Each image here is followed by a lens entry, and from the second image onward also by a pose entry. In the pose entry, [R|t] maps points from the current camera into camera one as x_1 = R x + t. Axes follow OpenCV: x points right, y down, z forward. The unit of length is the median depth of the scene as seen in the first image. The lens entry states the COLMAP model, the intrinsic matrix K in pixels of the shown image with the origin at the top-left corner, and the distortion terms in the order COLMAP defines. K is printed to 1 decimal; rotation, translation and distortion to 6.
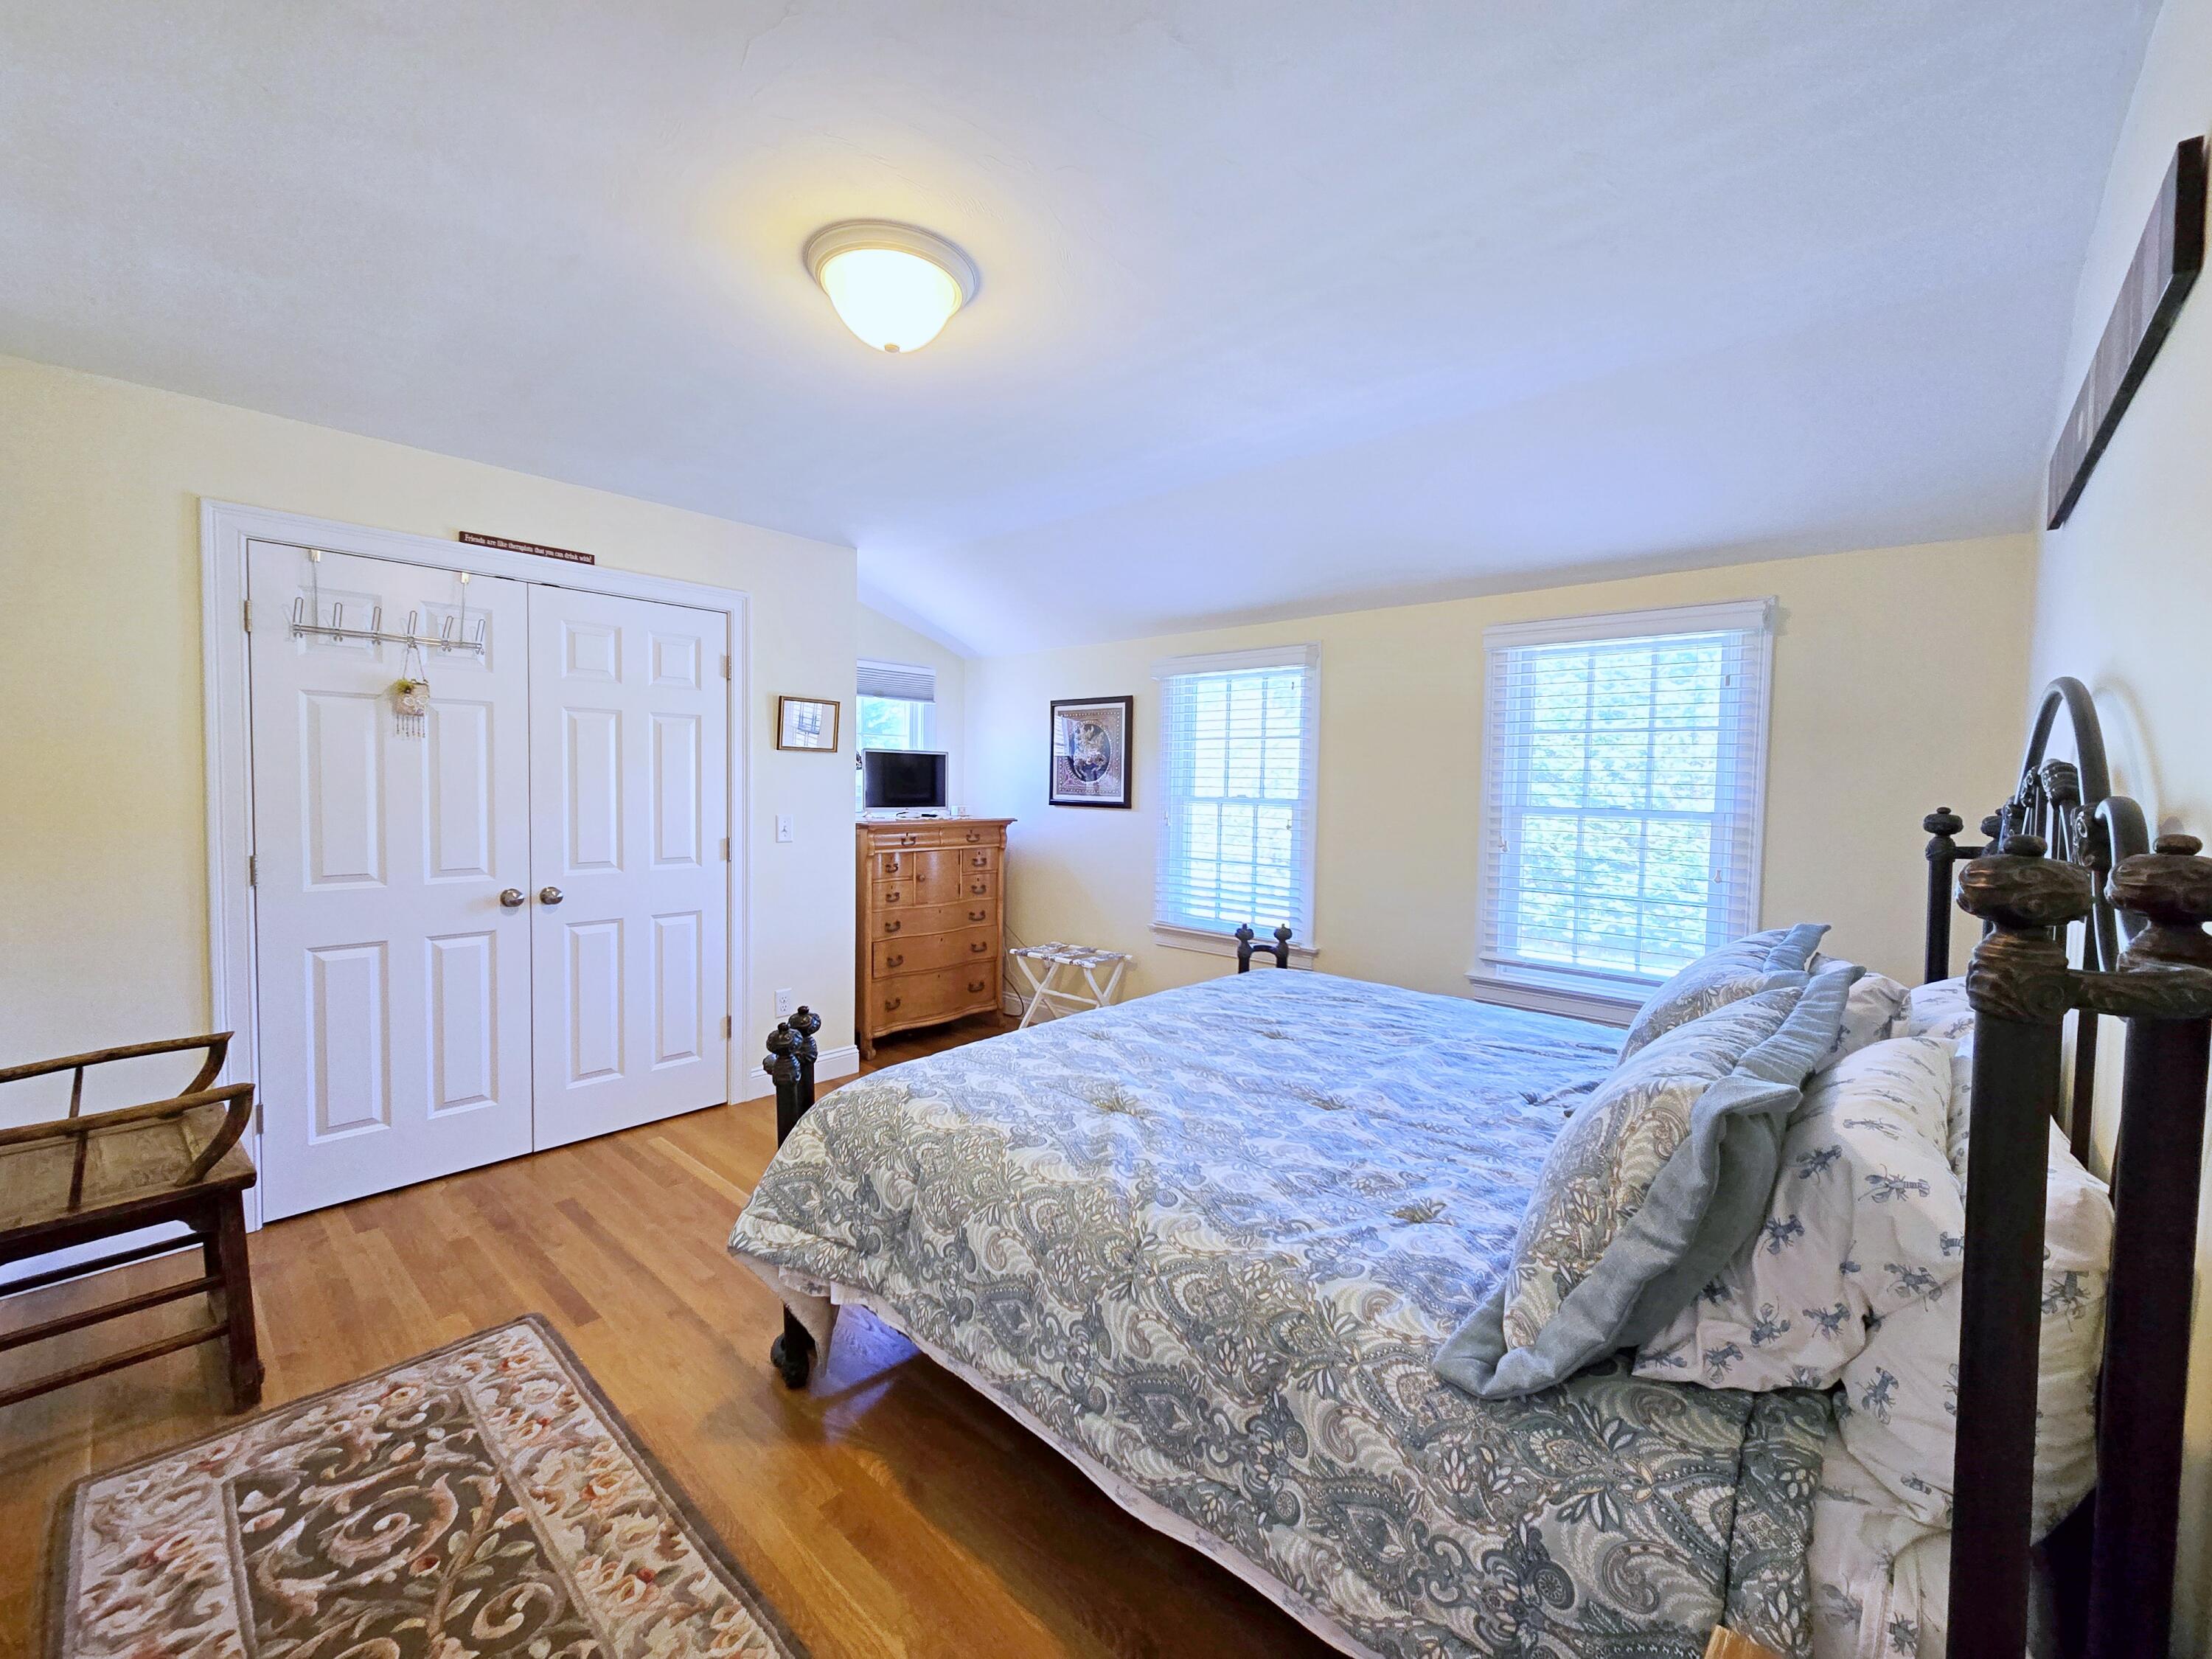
lens RADIAL K [[894.0, 0, 1106.0], [0, 894.0, 829.5], [0, 0, 1]] dist [0.011777, 0.000195]
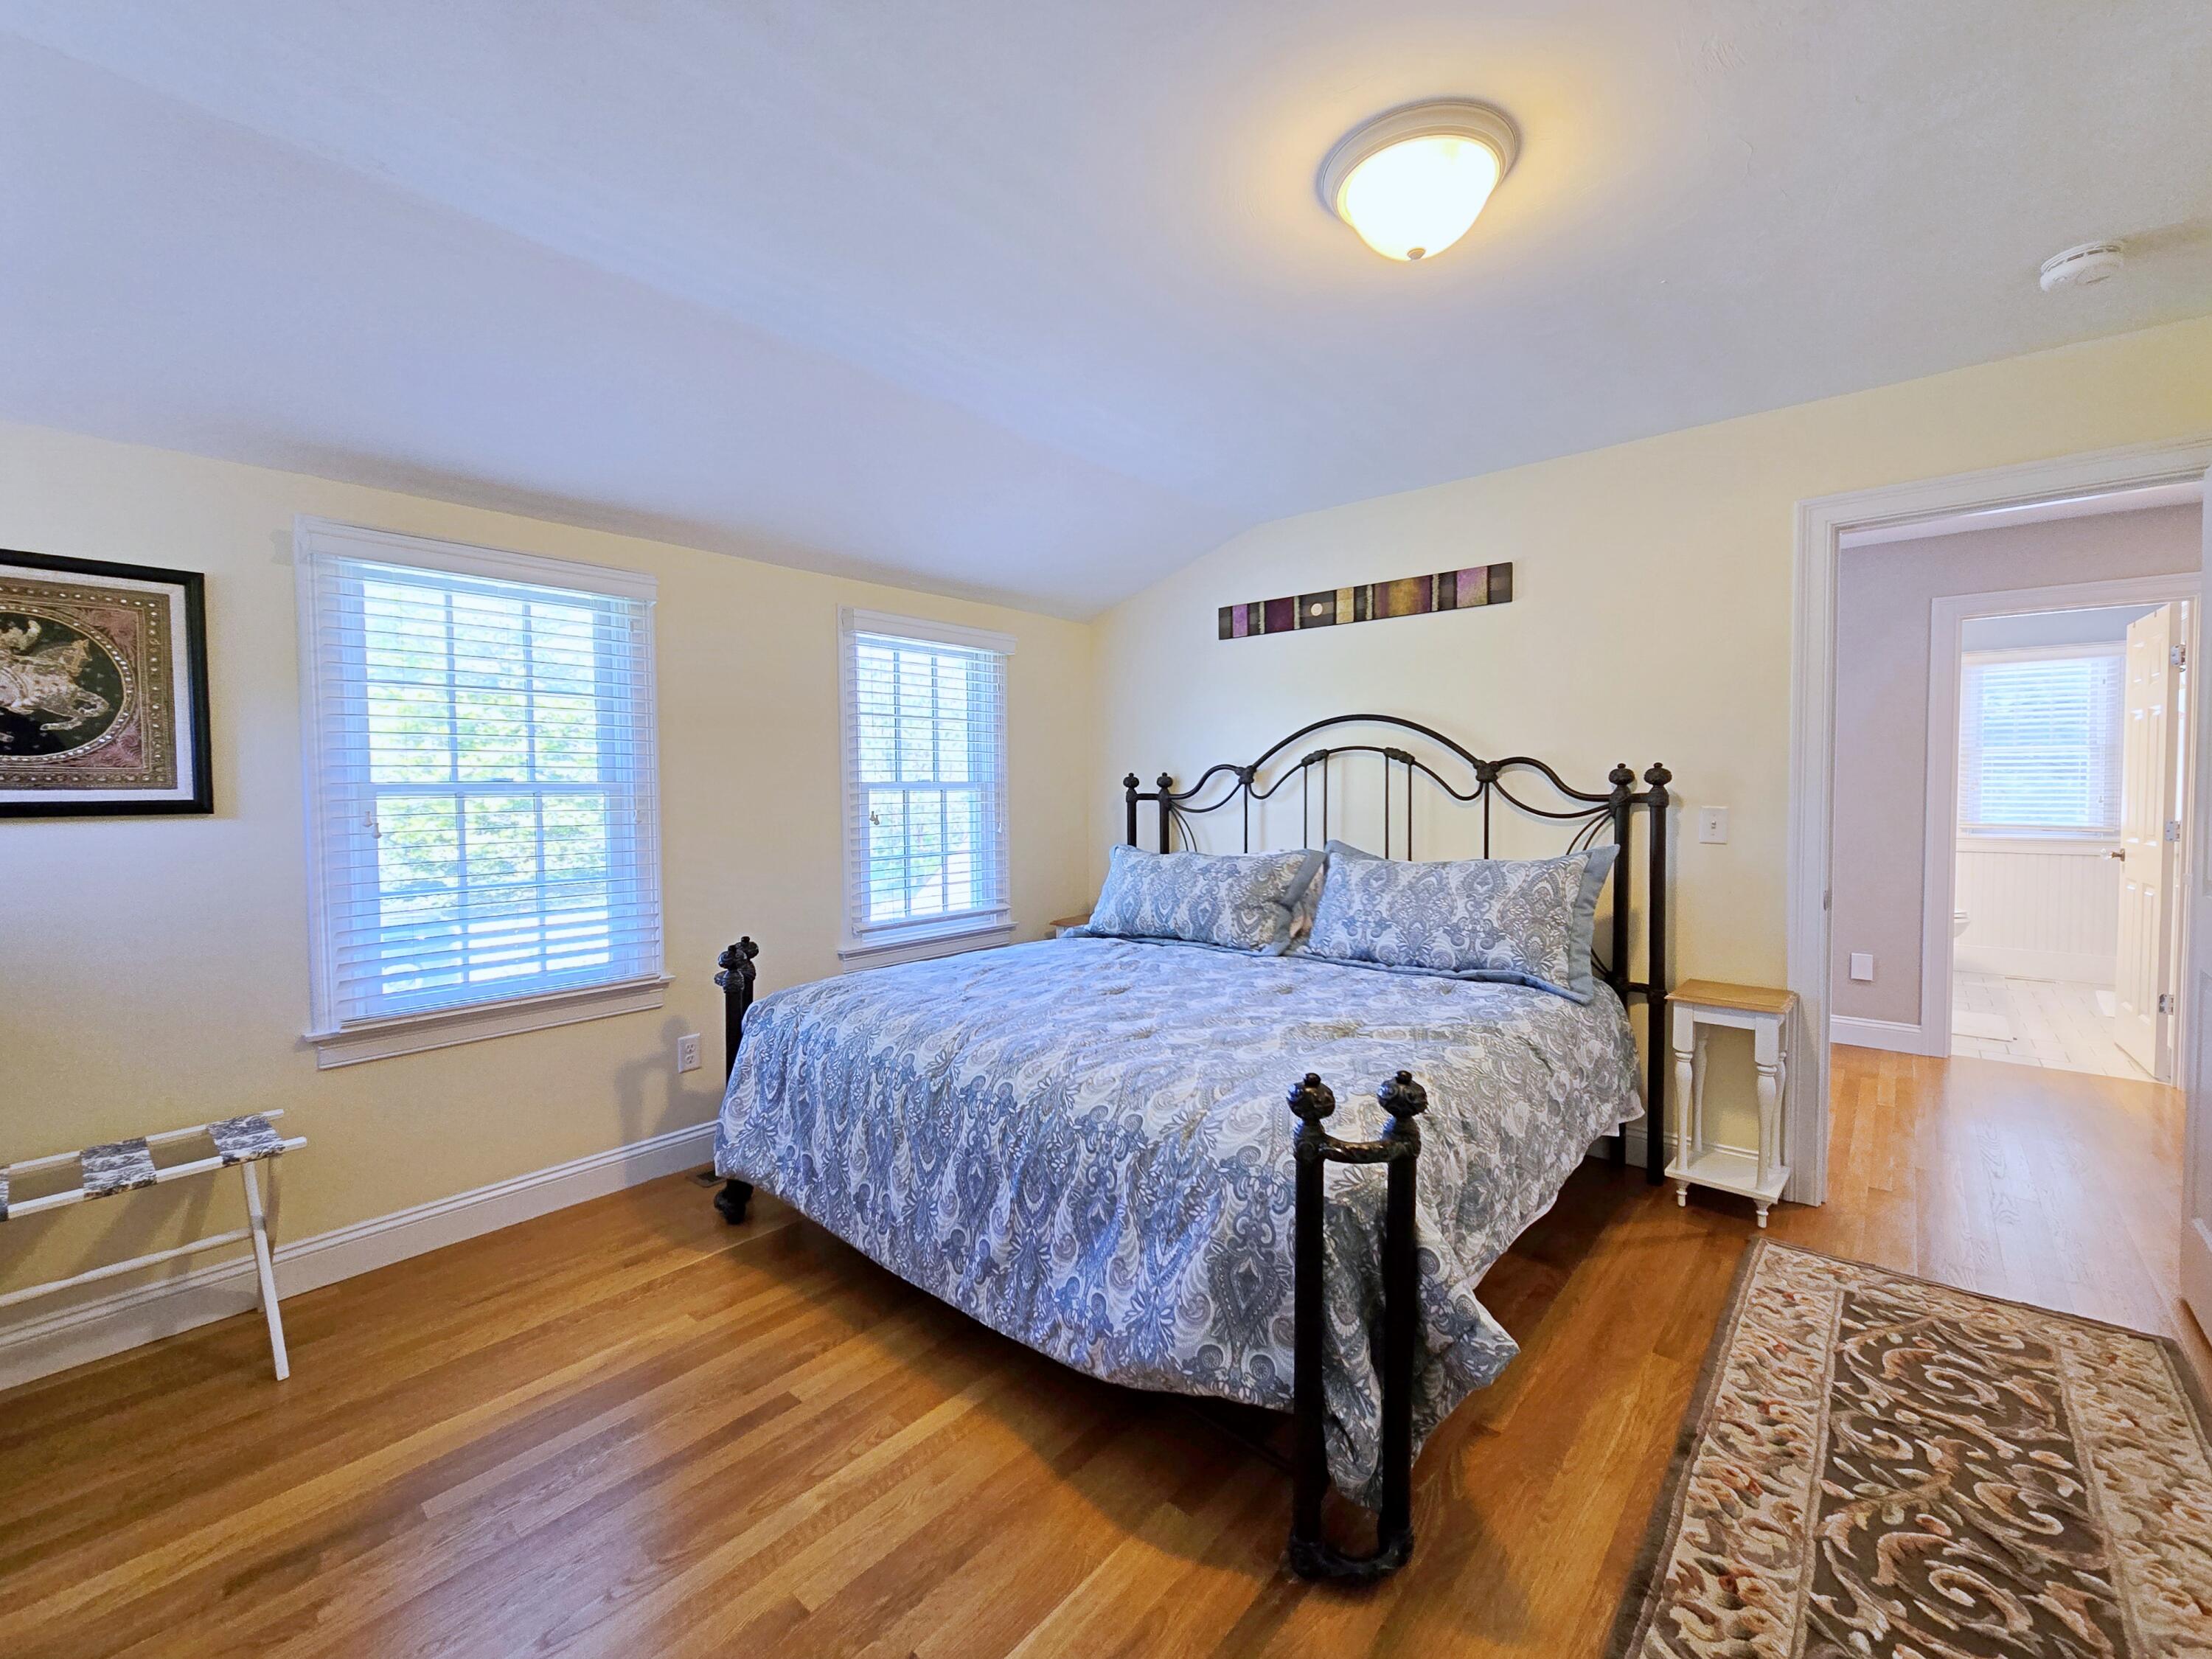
lens RADIAL K [[917.5, 0, 1106.0], [0, 917.5, 829.5], [0, 0, 1]] dist [0.002373, 0.000340]
pose [[-0.017508, -0.074417, 0.997074, -0.901917], [0.052723, 0.995770, 0.075245, -0.050624], [-0.998456, 0.053886, -0.013511, 1.034385]]
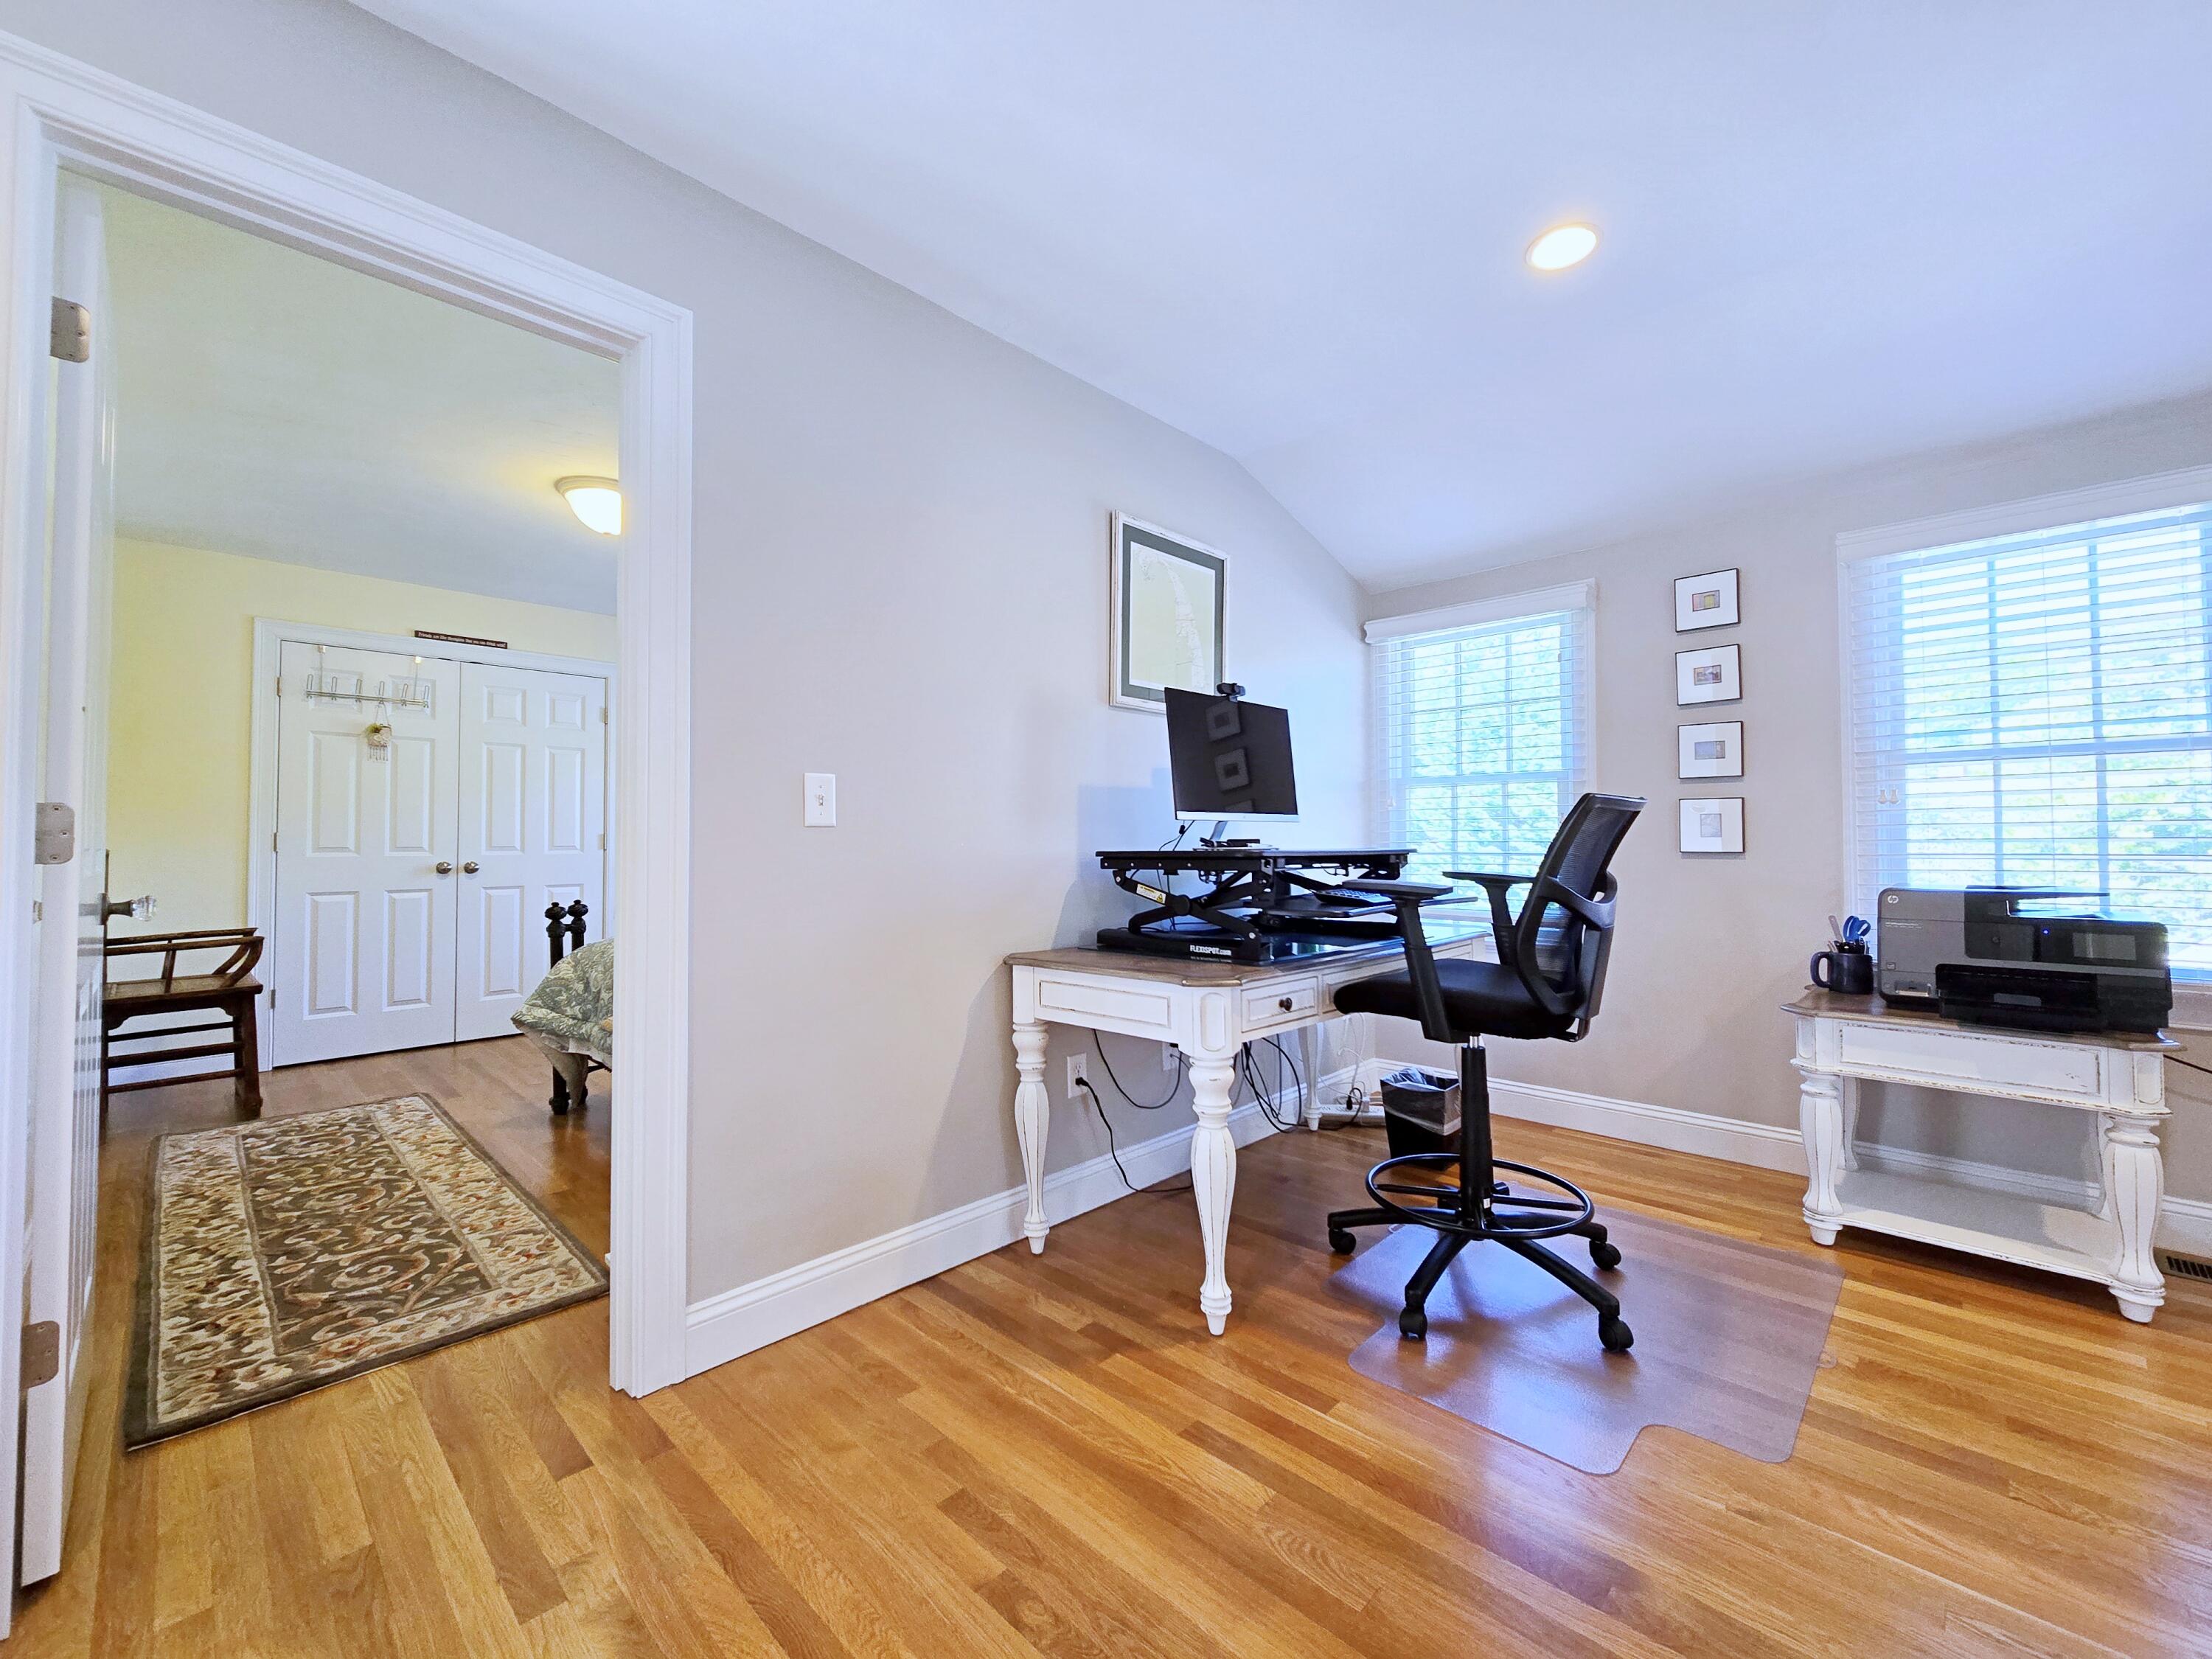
lens RADIAL K [[881.2, 0, 1106.0], [0, 881.2, 829.5], [0, 0, 1]] dist [0.001405, 0.000085]
pose [[0.999354, -0.023112, -0.027519, 0.537851], [0.021140, 0.997329, -0.069919, 0.152558], [0.029061, 0.069292, 0.997173, -0.490056]]
